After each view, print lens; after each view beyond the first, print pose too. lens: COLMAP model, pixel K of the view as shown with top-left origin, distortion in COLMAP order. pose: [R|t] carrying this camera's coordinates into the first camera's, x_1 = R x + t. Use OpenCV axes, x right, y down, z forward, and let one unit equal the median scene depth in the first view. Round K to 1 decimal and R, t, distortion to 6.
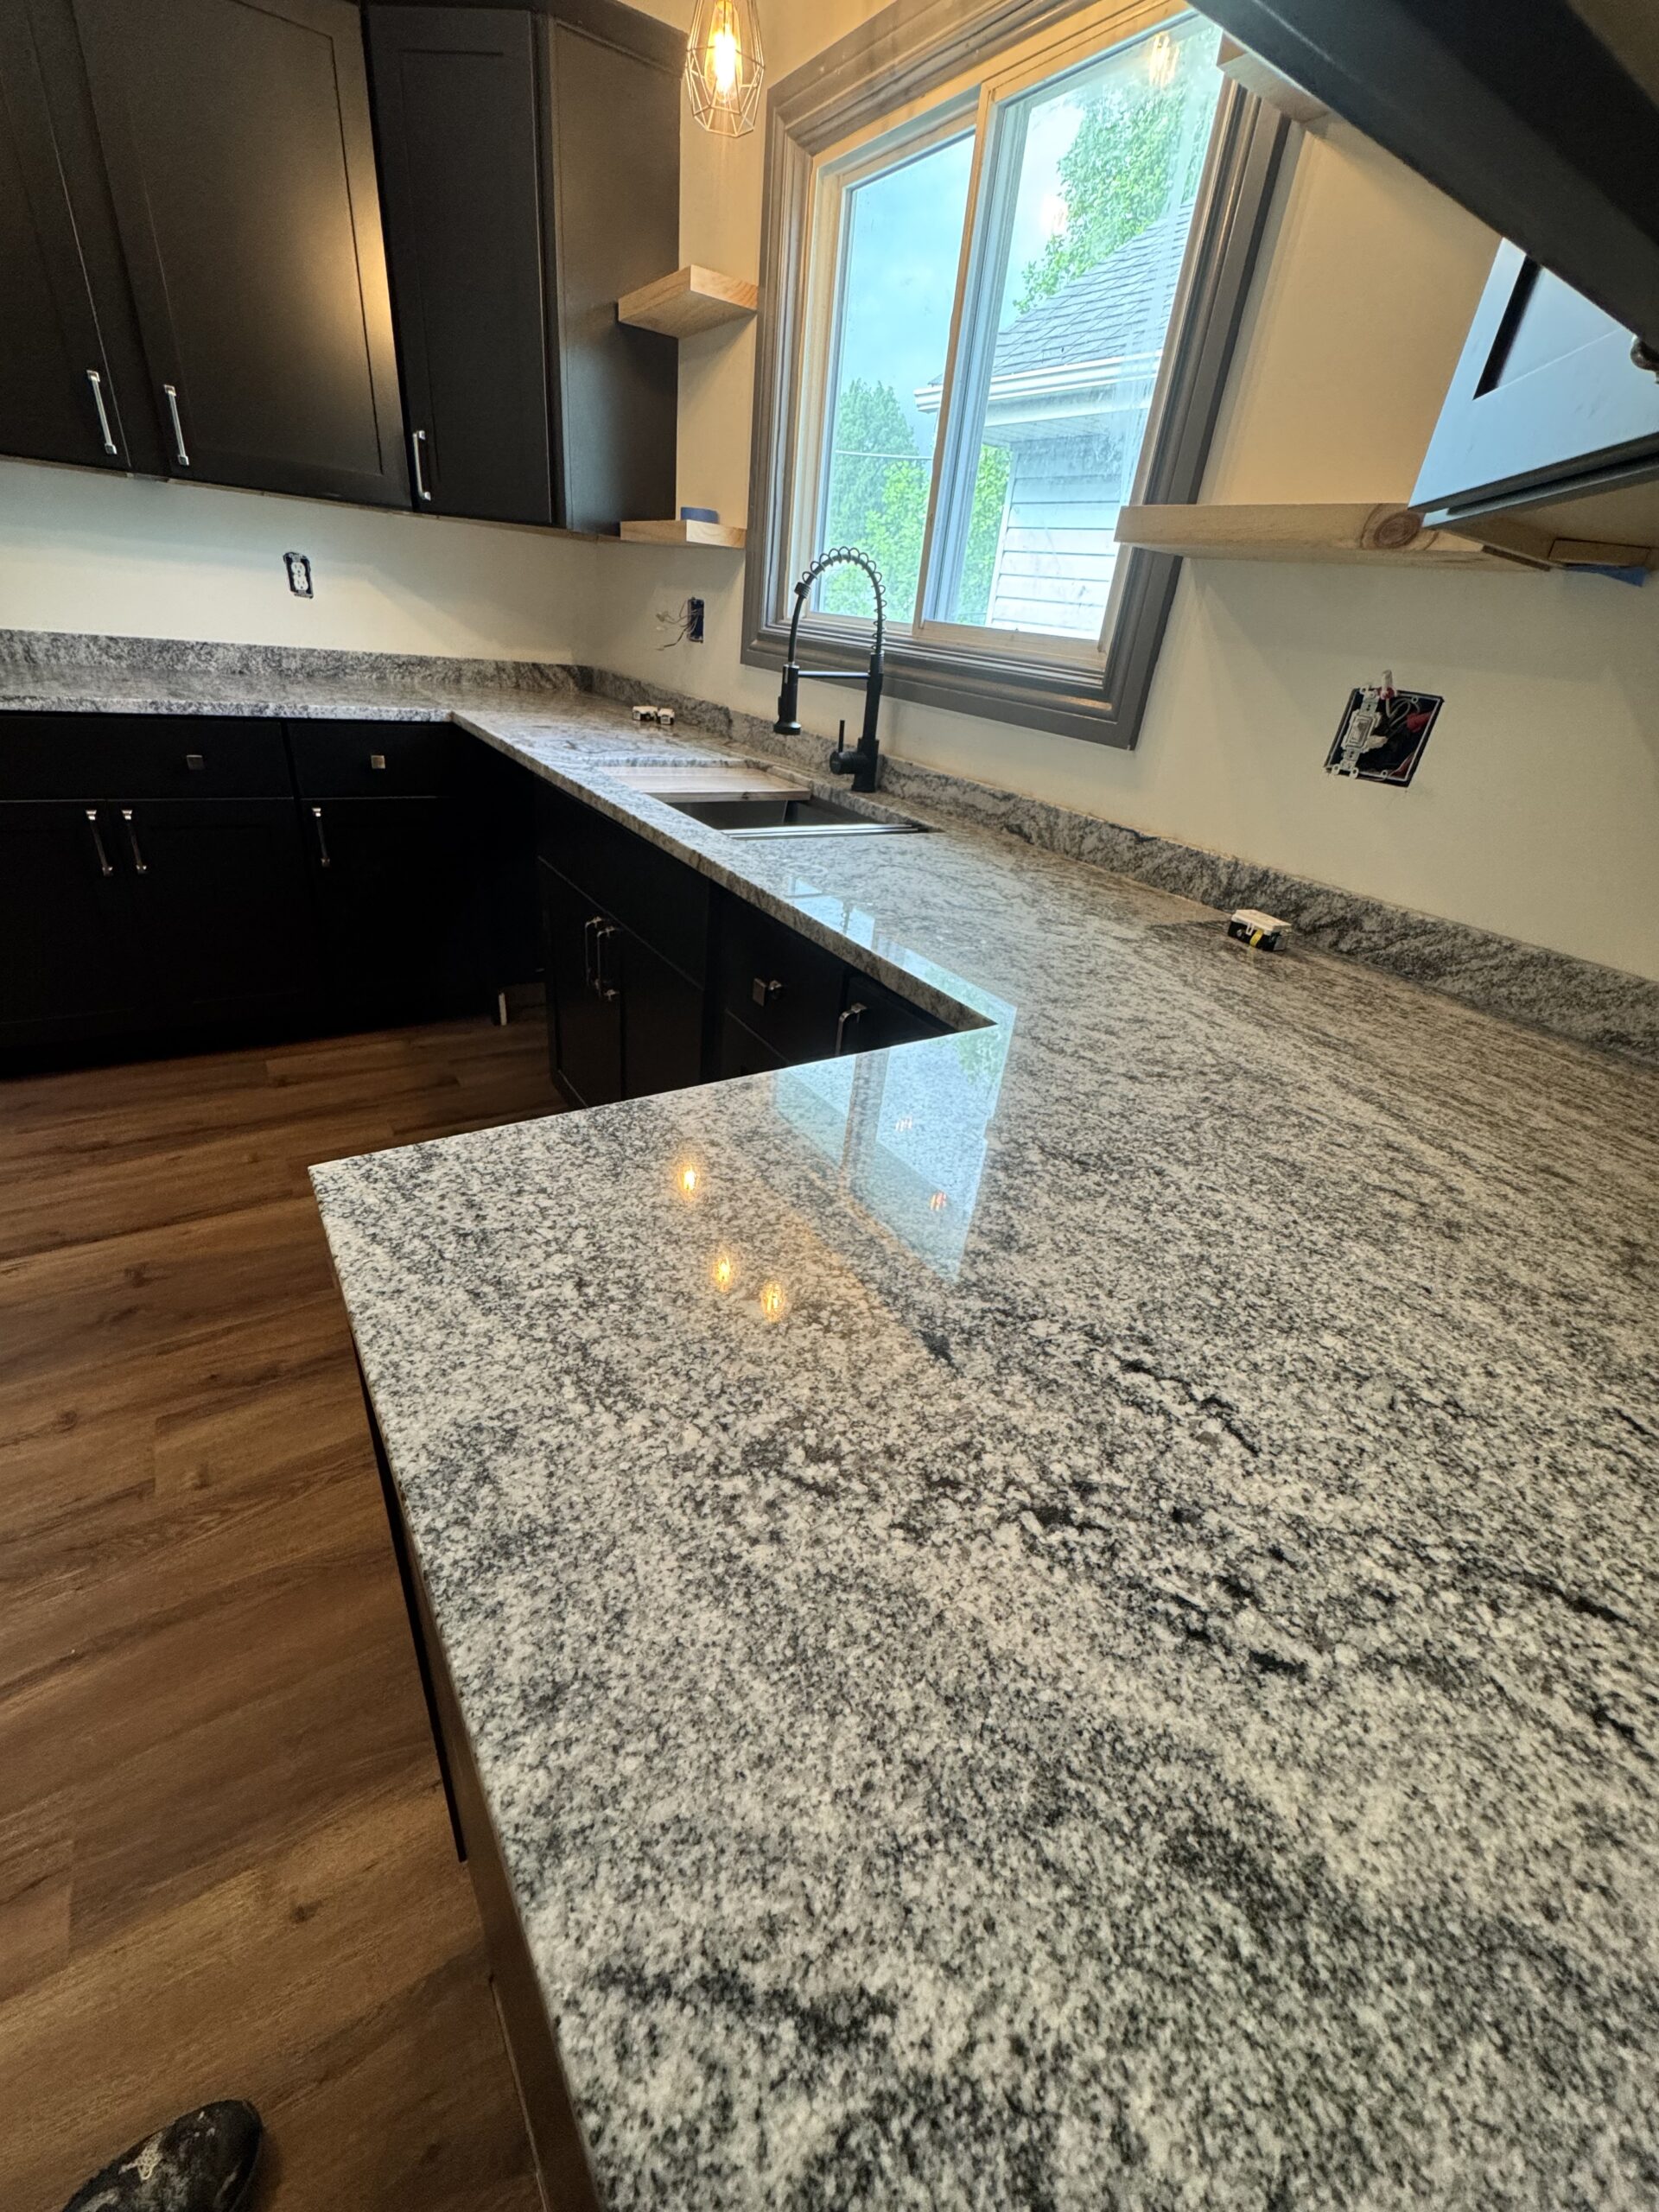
lens RADIAL K [[882.3, 0, 828.4], [0, 882.3, 1105.3], [0, 0, 1]] dist [-0.004146, 0.000922]
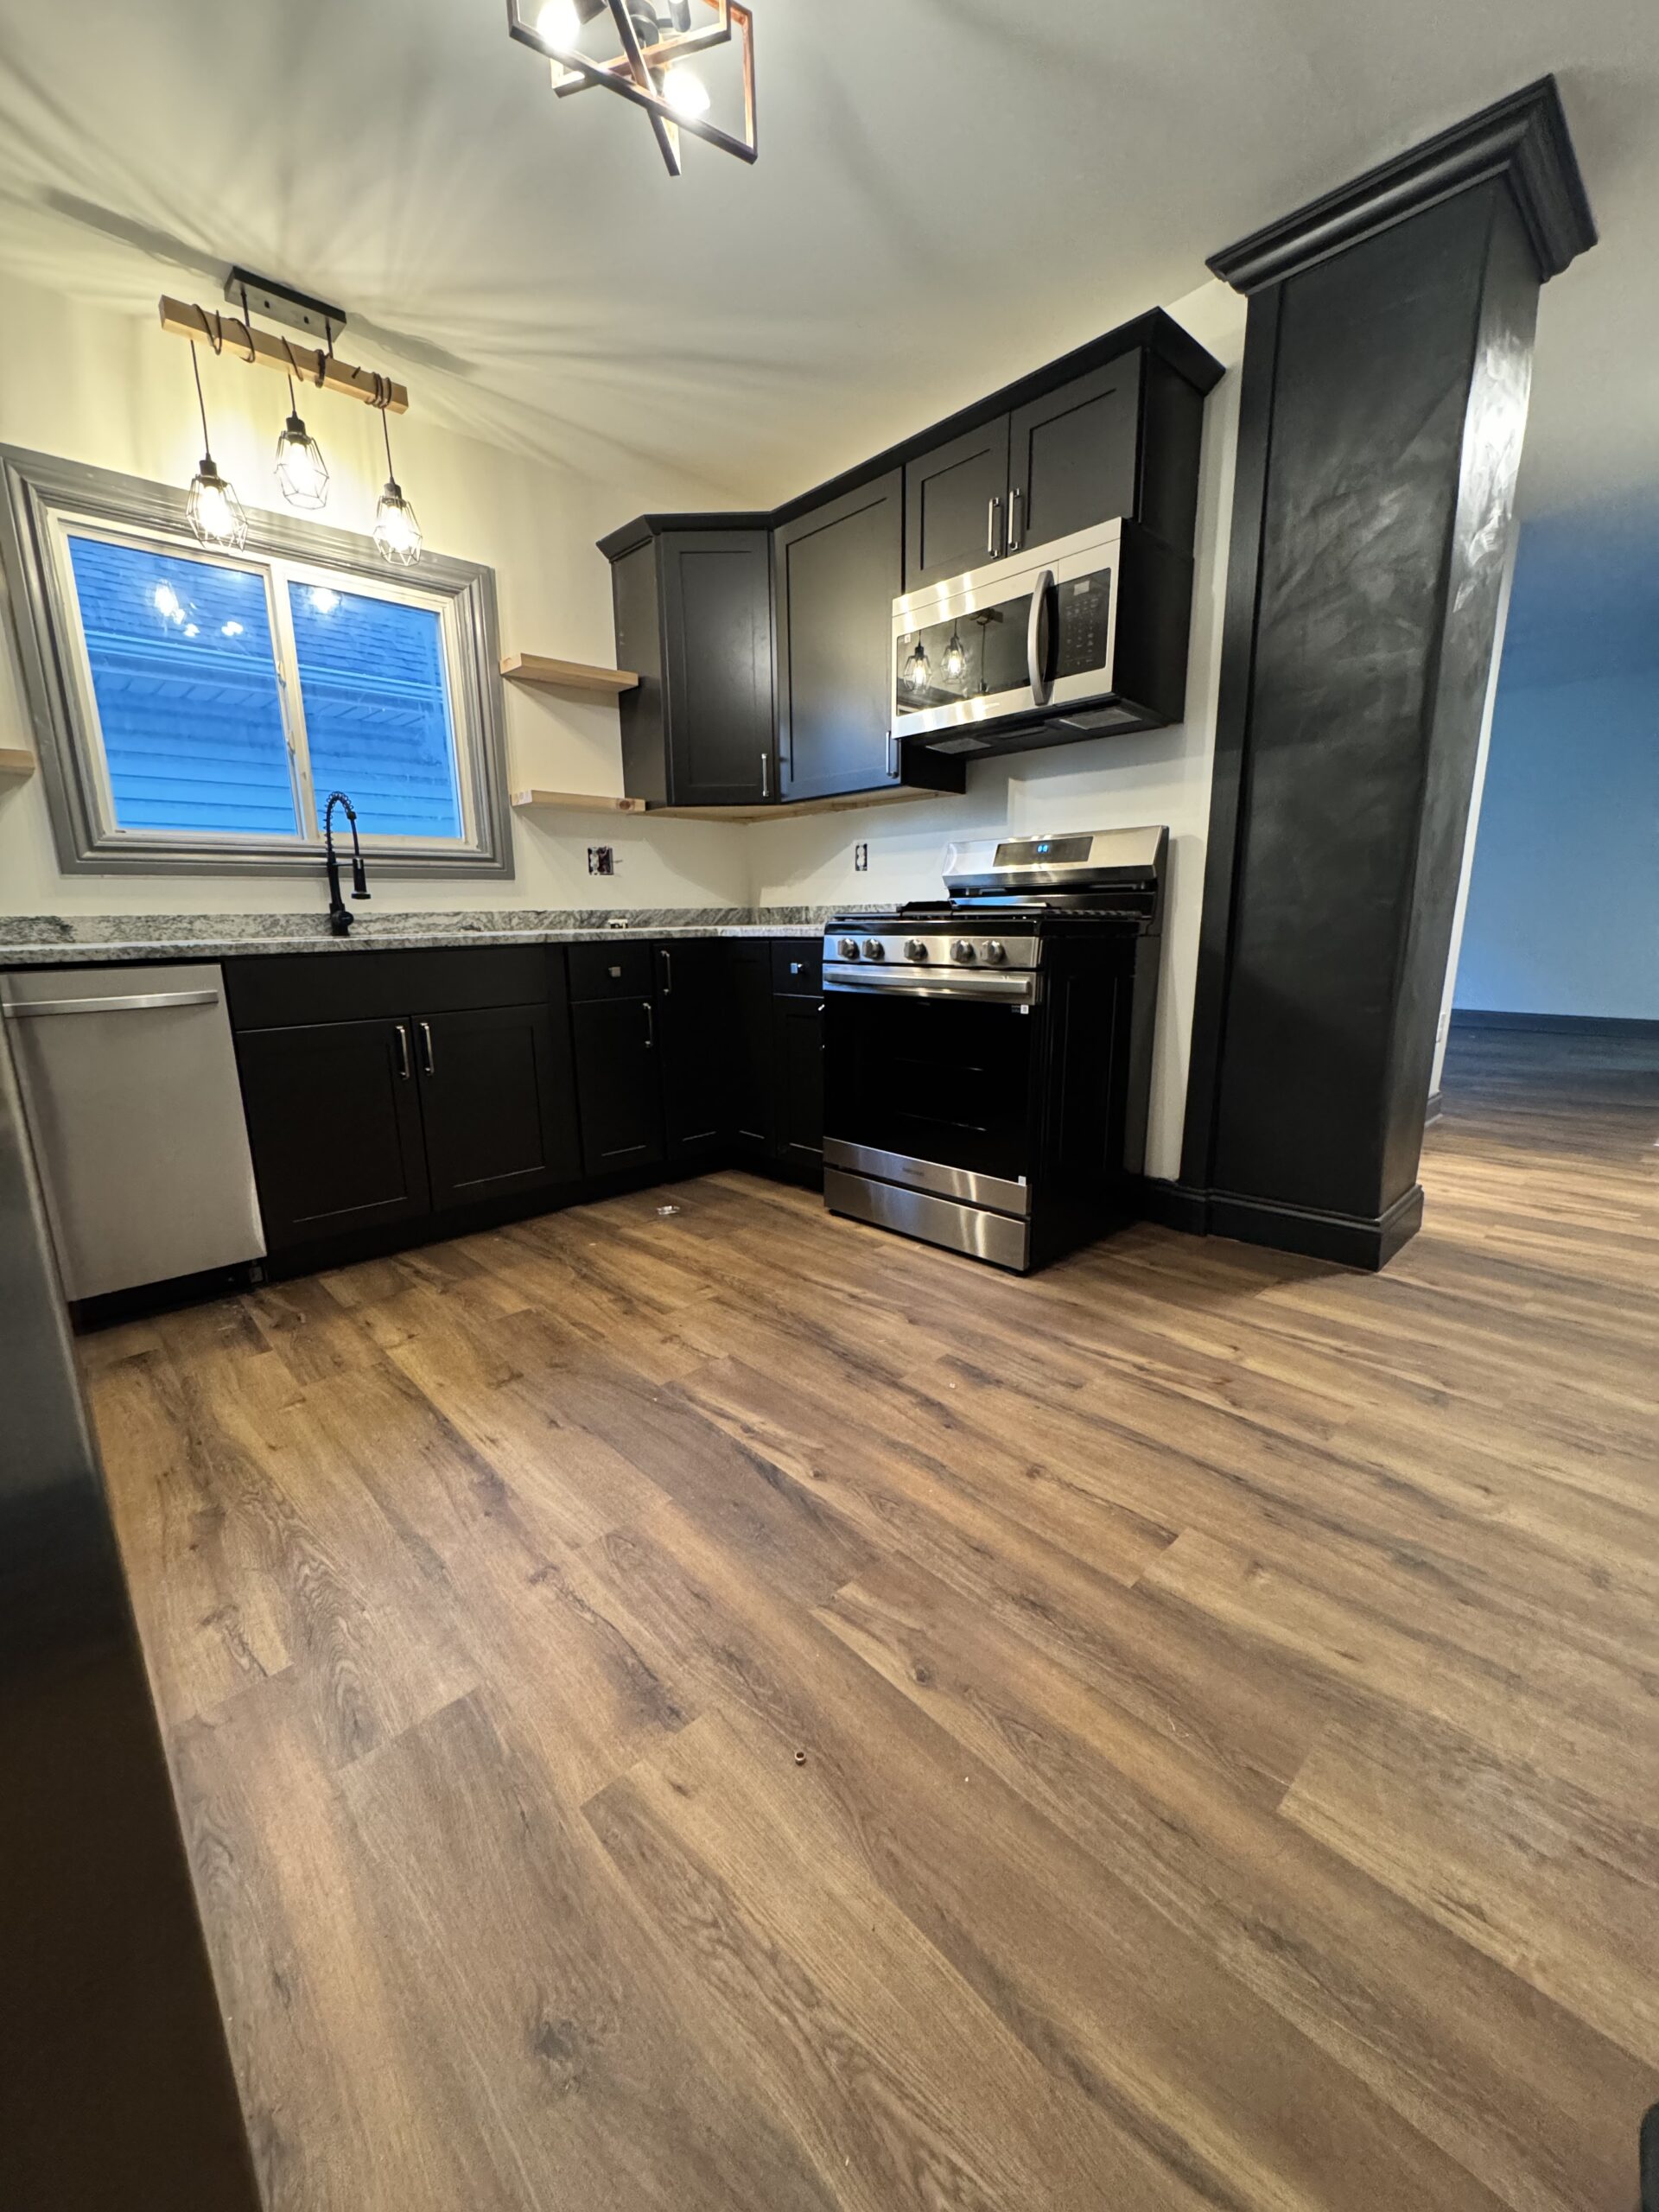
lens RADIAL K [[882.3, 0, 831.2], [0, 882.3, 1108.4], [0, 0, 1]] dist [-0.004146, 0.000922]
pose [[-0.168697, -0.305592, 0.937099, -1.711046], [0.483484, 0.802839, 0.348846, -0.257901], [-0.858944, 0.511921, 0.012312, 0.442663]]
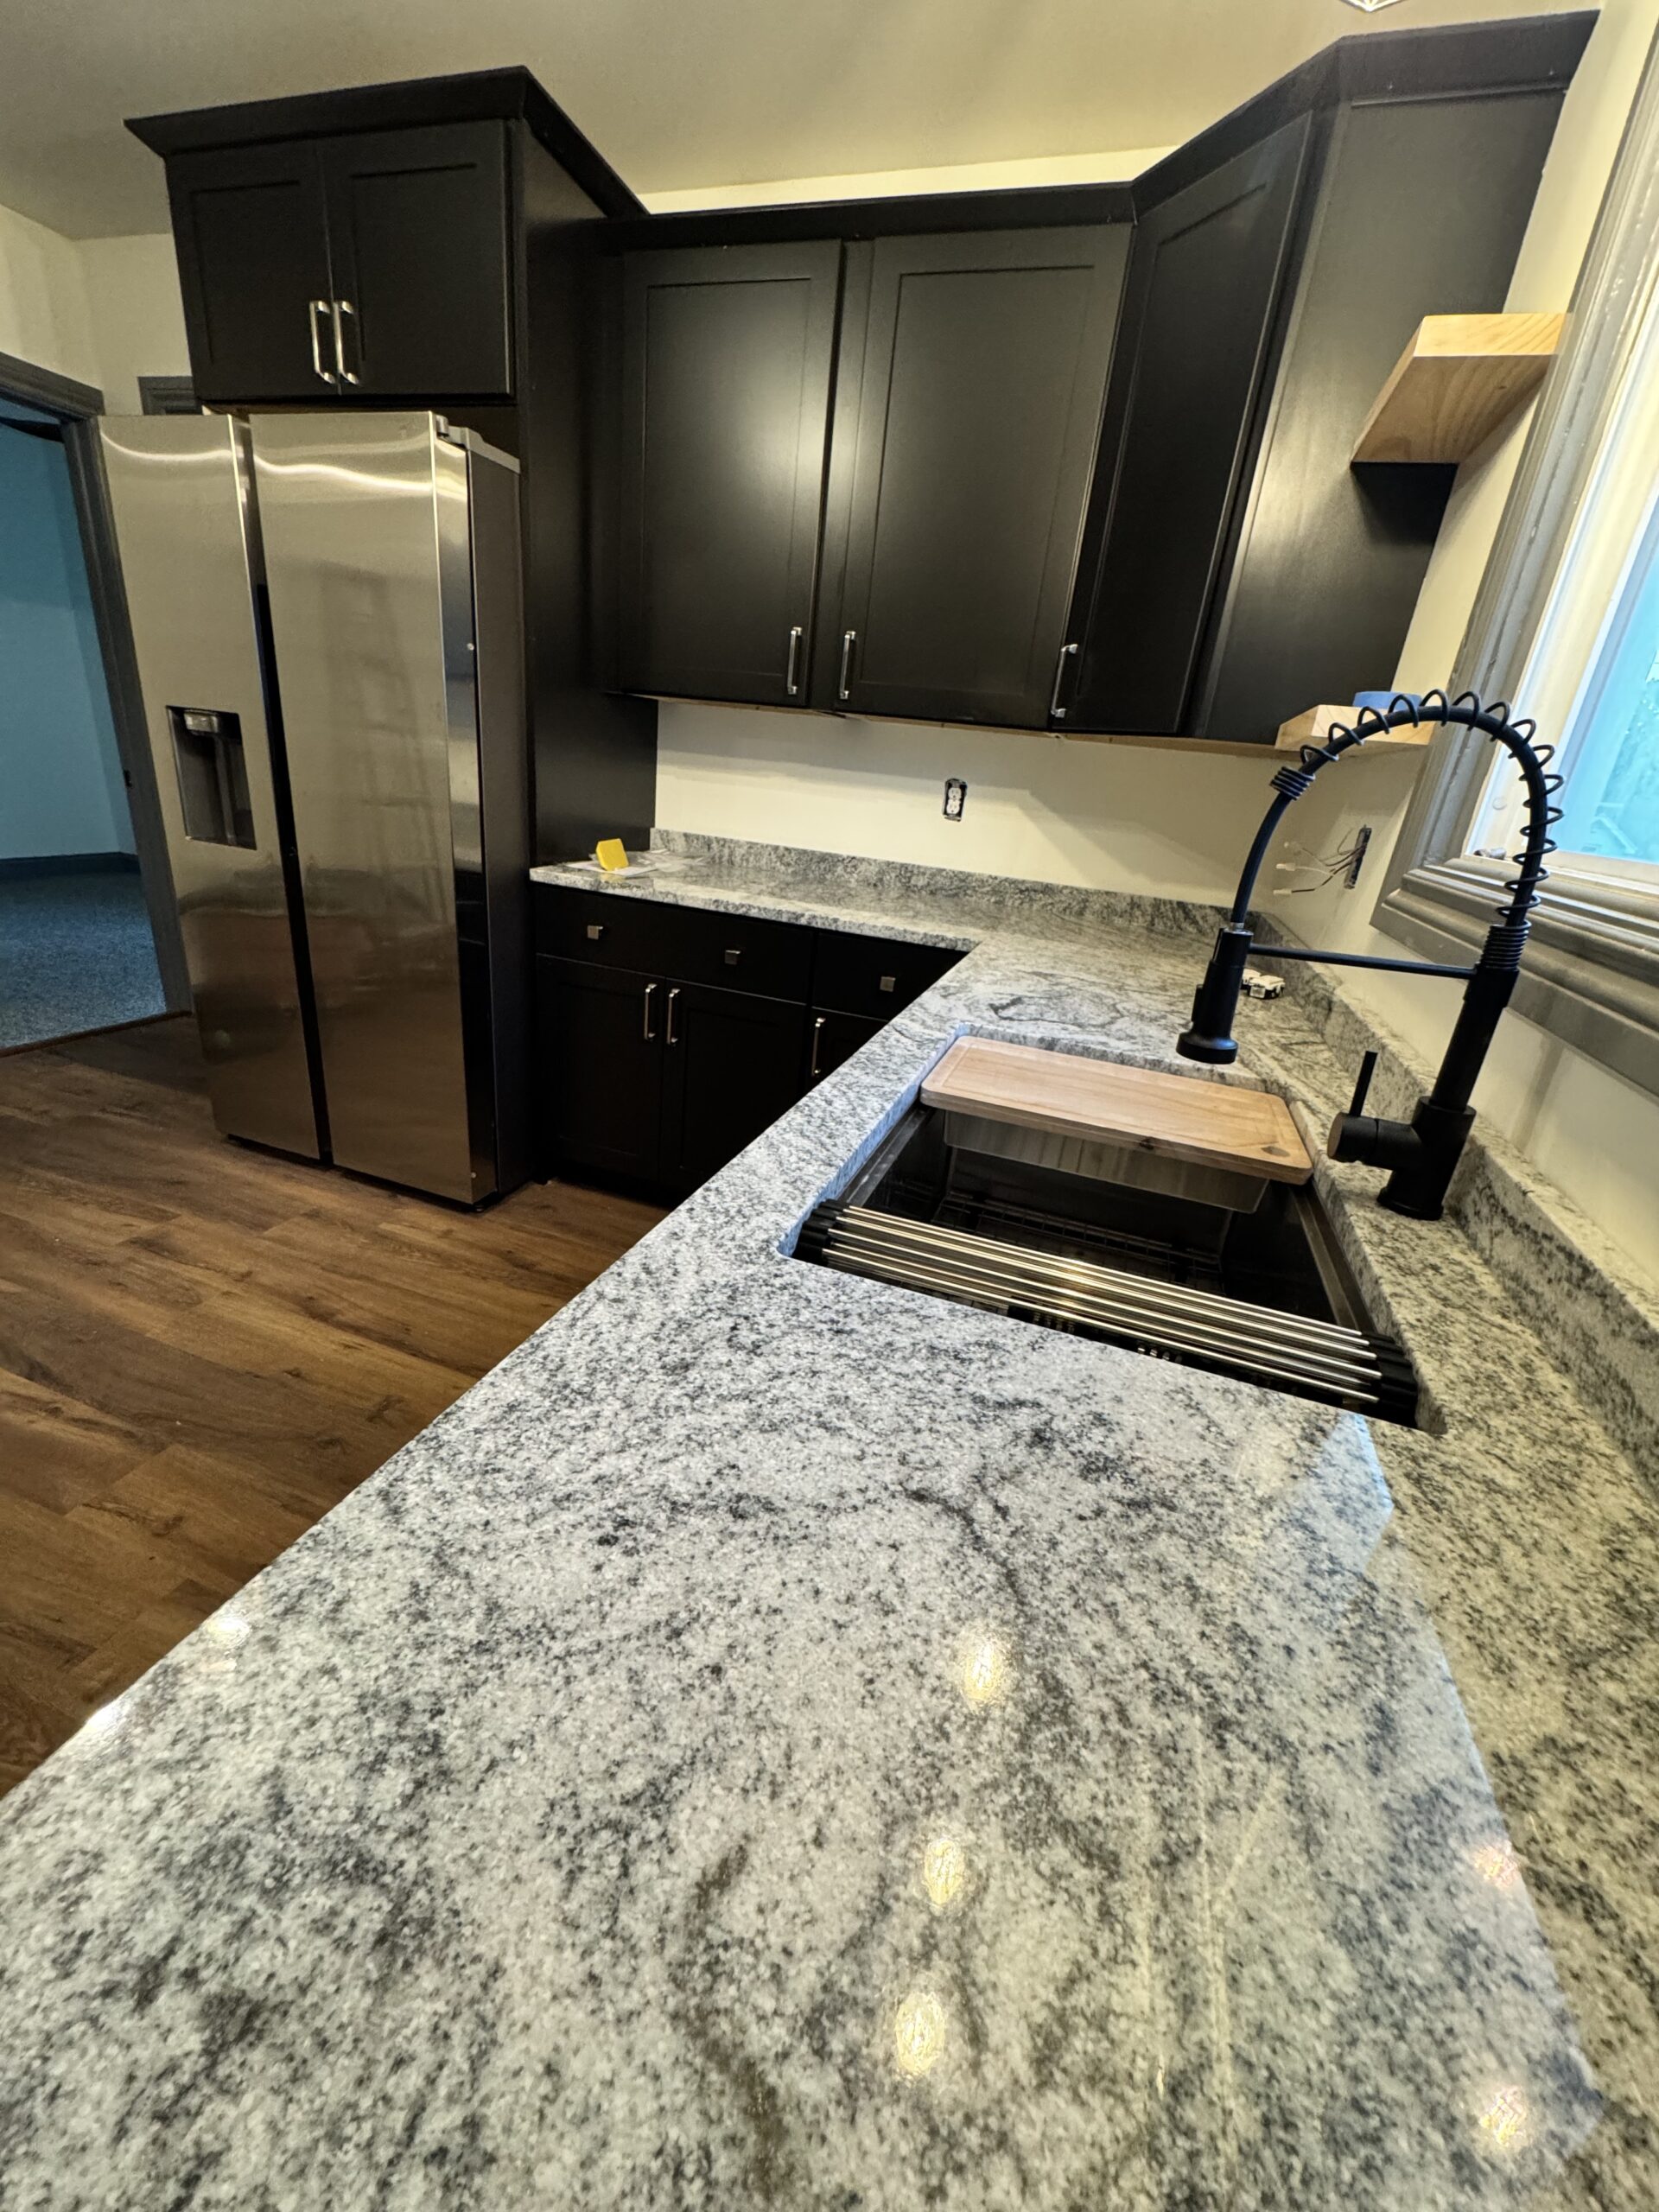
lens RADIAL K [[882.3, 0, 832.6], [0, 882.3, 1102.1], [0, 0, 1]] dist [-0.004146, 0.000922]
pose [[0.614310, 0.248432, -0.748936, 0.188453], [-0.418956, 0.906998, -0.042783, -0.283624], [0.668655, 0.340053, 0.661259, 0.536058]]
